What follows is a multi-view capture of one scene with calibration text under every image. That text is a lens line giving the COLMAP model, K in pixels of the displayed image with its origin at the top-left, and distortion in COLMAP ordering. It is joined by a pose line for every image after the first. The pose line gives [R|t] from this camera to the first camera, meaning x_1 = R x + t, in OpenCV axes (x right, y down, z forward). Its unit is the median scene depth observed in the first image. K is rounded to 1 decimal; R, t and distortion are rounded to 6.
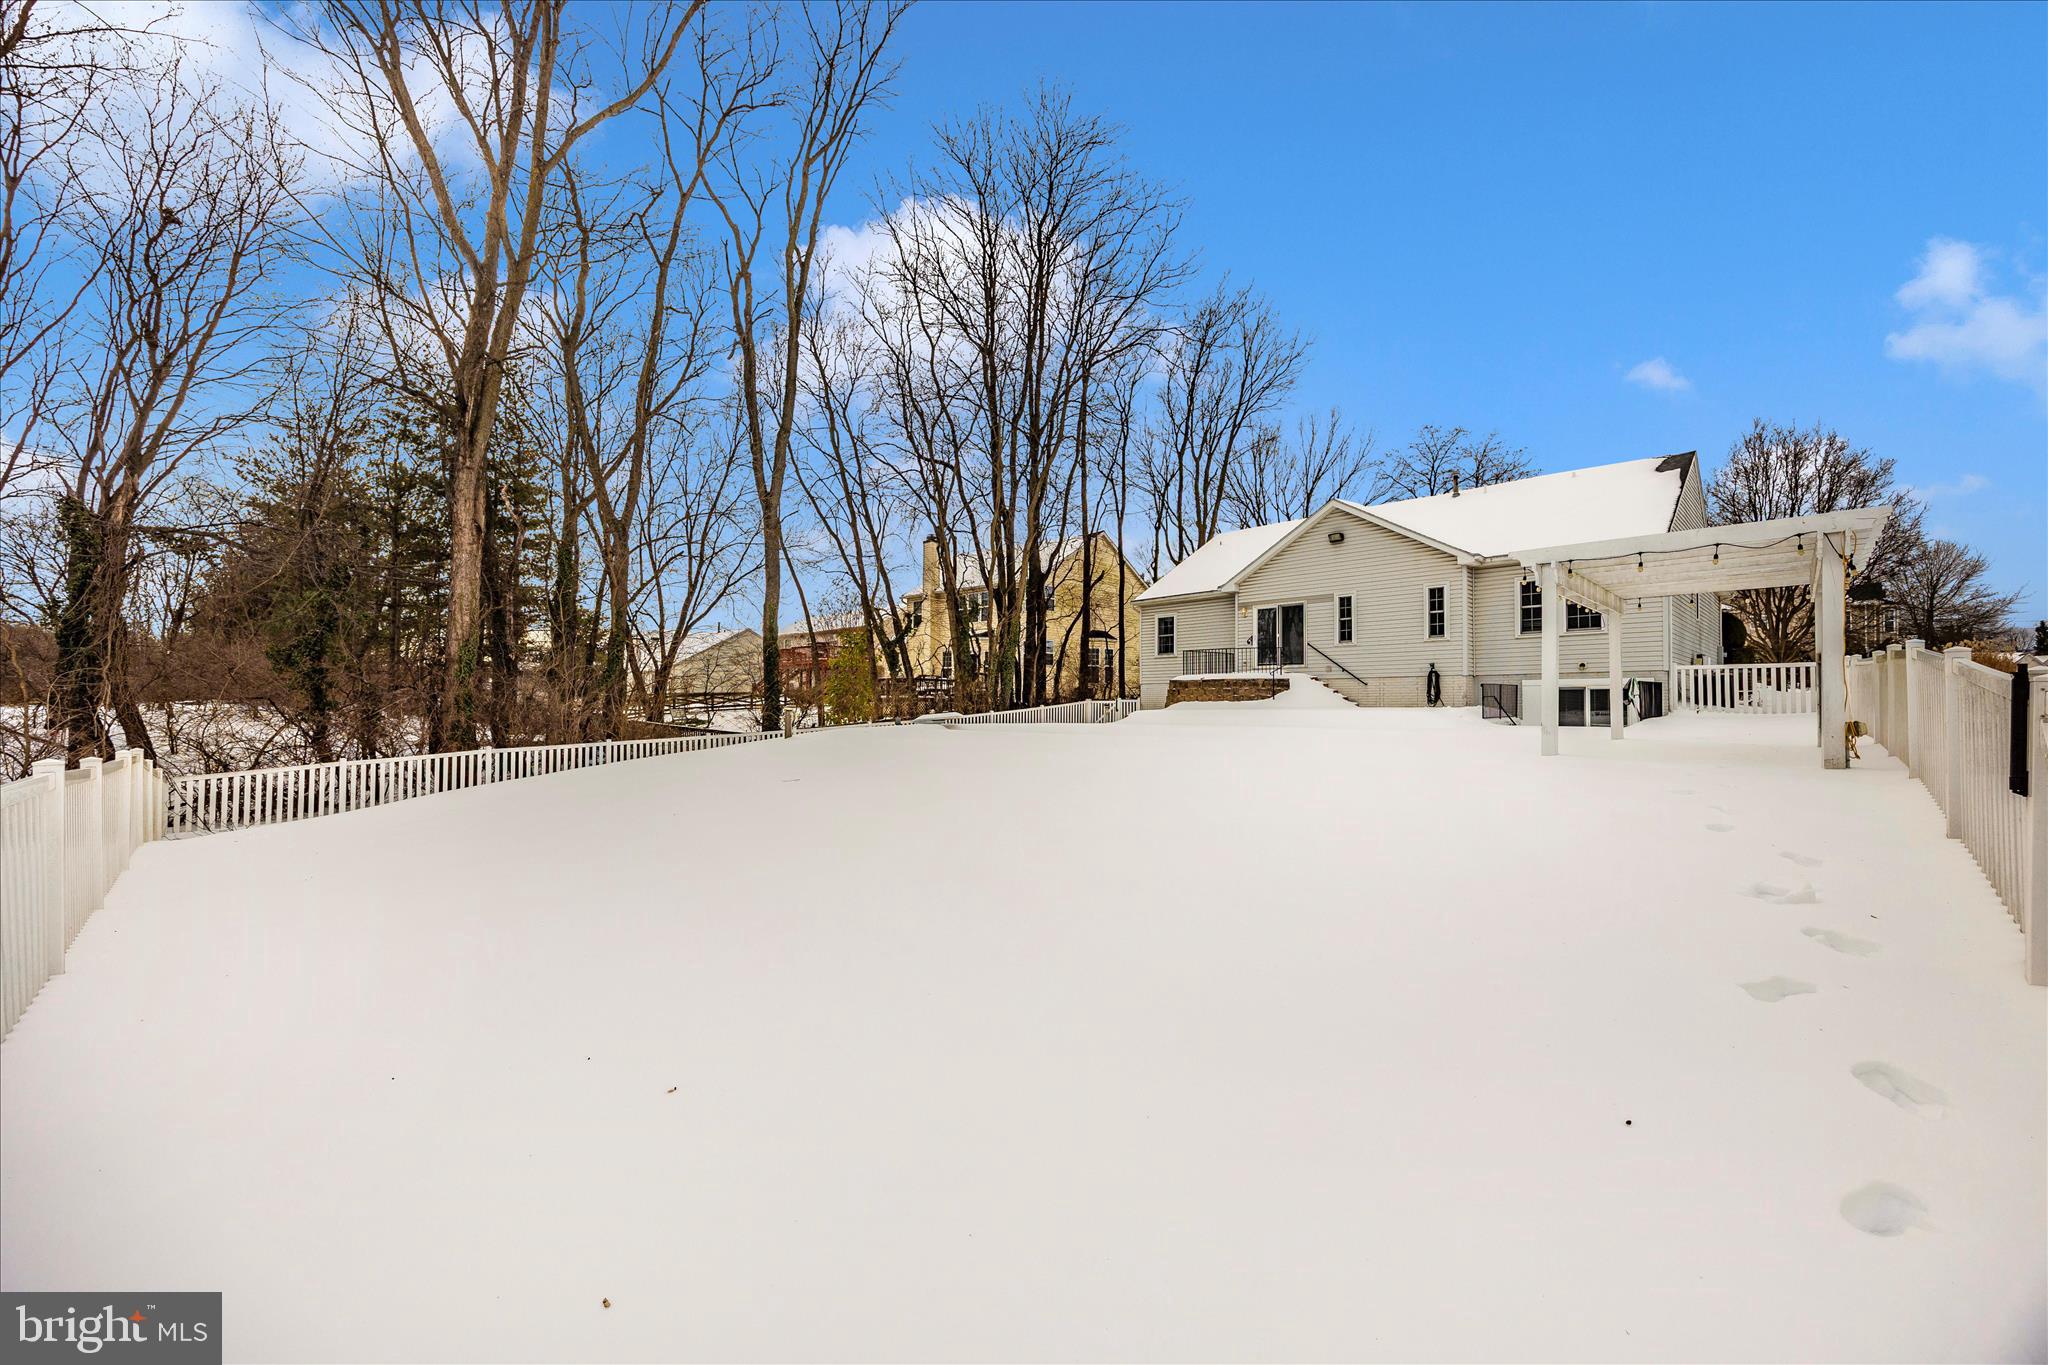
lens RADIAL K [[778.3, 0, 1031.4], [0, 778.3, 684.9], [0, 0, 1]] dist [-0.002958, -0.000525]
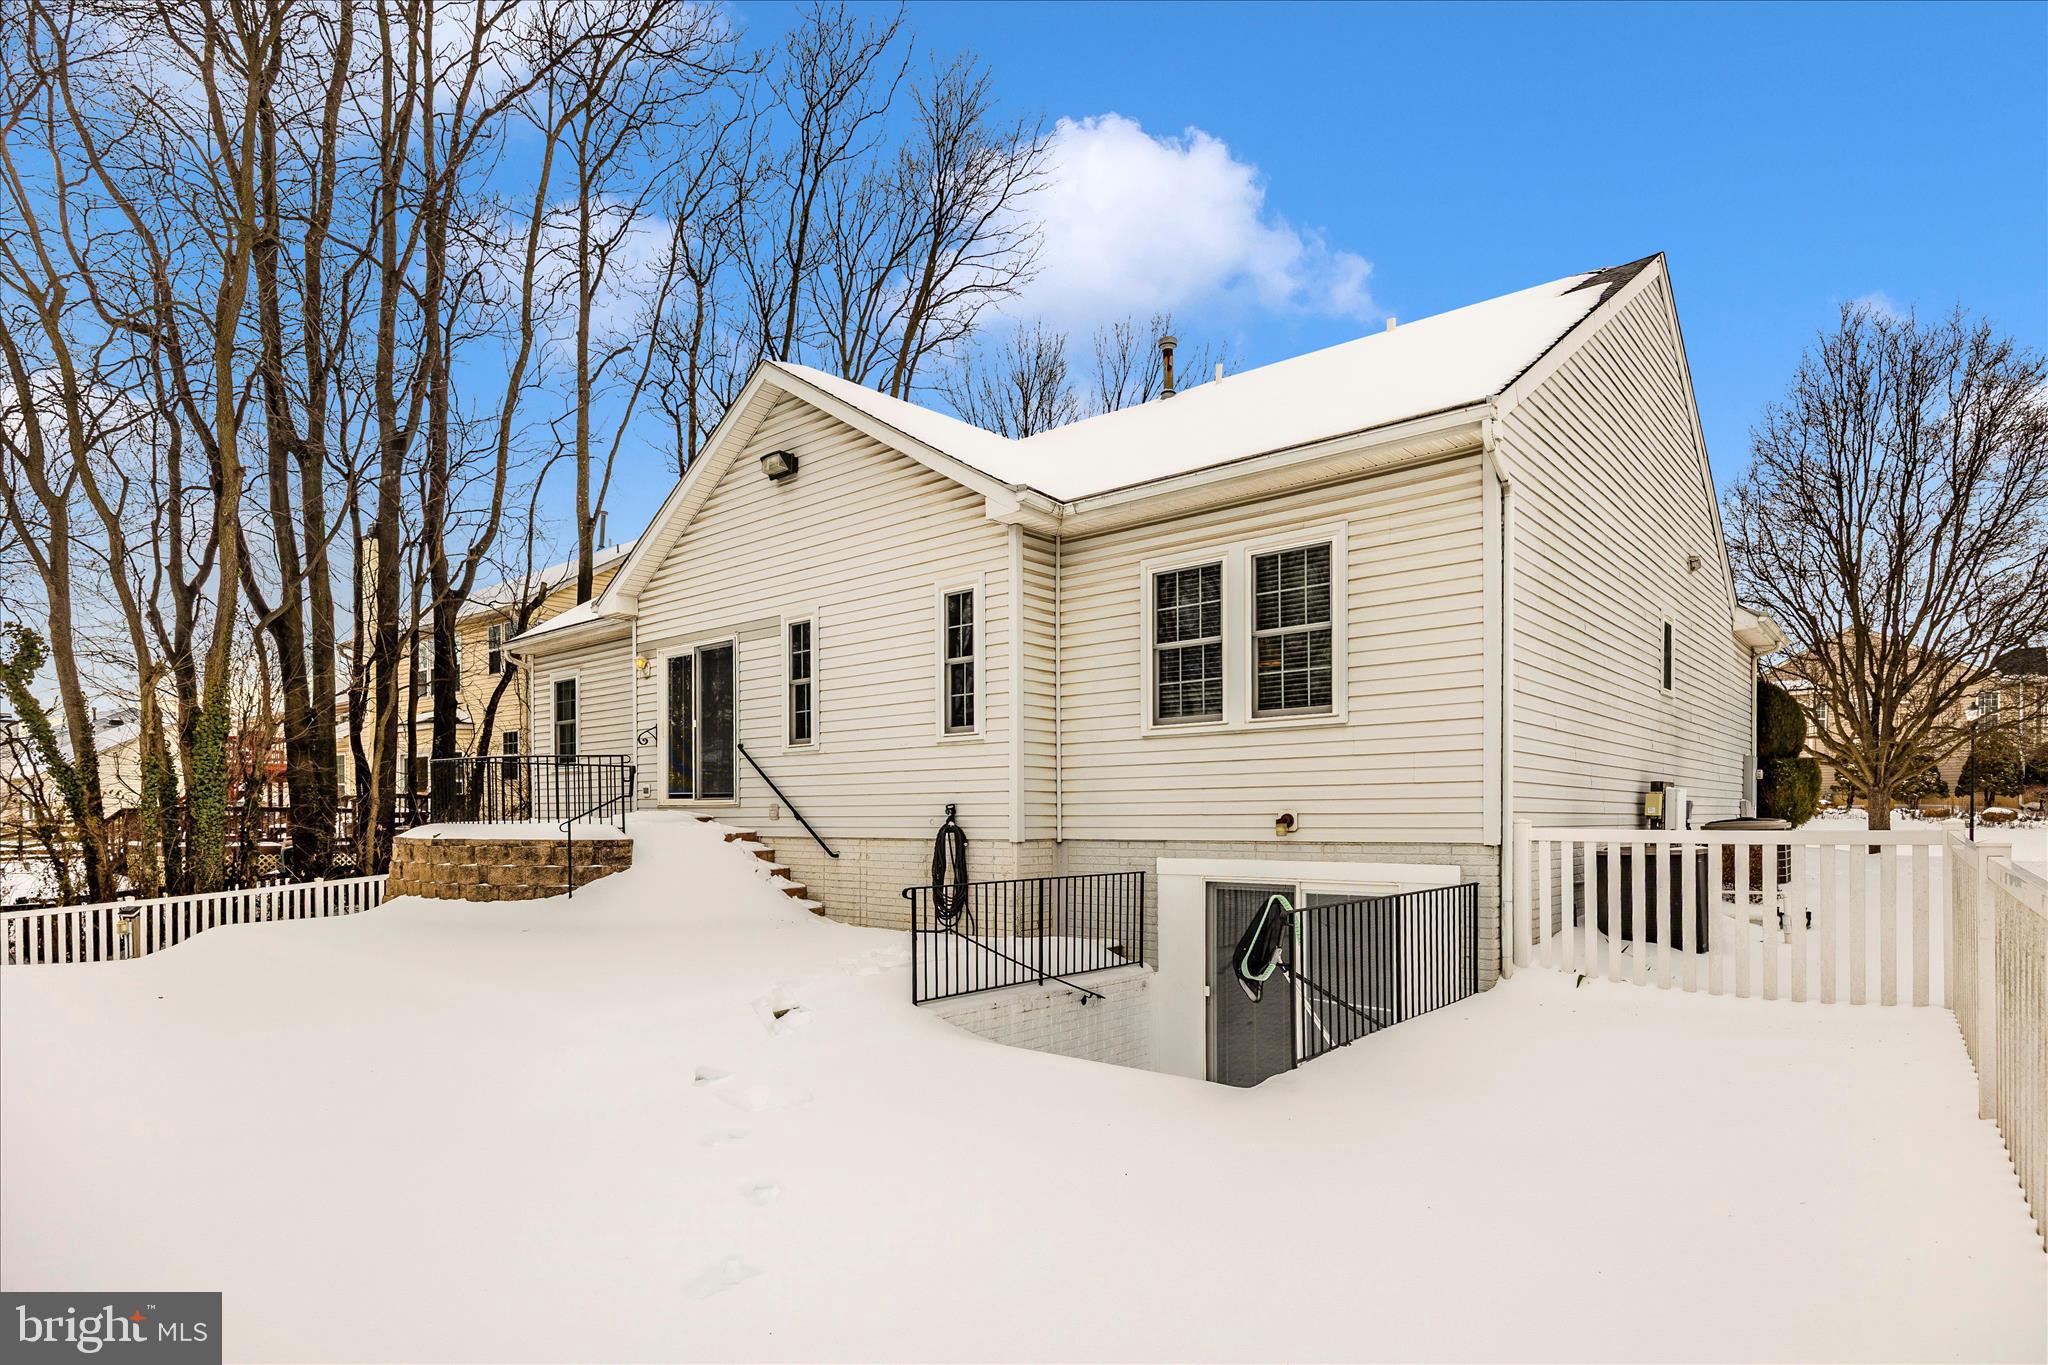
lens RADIAL K [[1086.4, 0, 1028.6], [0, 1086.4, 821.6], [0, 0, 1]] dist [-0.003702, -0.001877]
pose [[0.996045, -0.000312, 0.088850, 0.454071], [-0.002075, 0.999639, 0.026770, -0.030030], [-0.088826, -0.026848, 0.995685, 0.445396]]
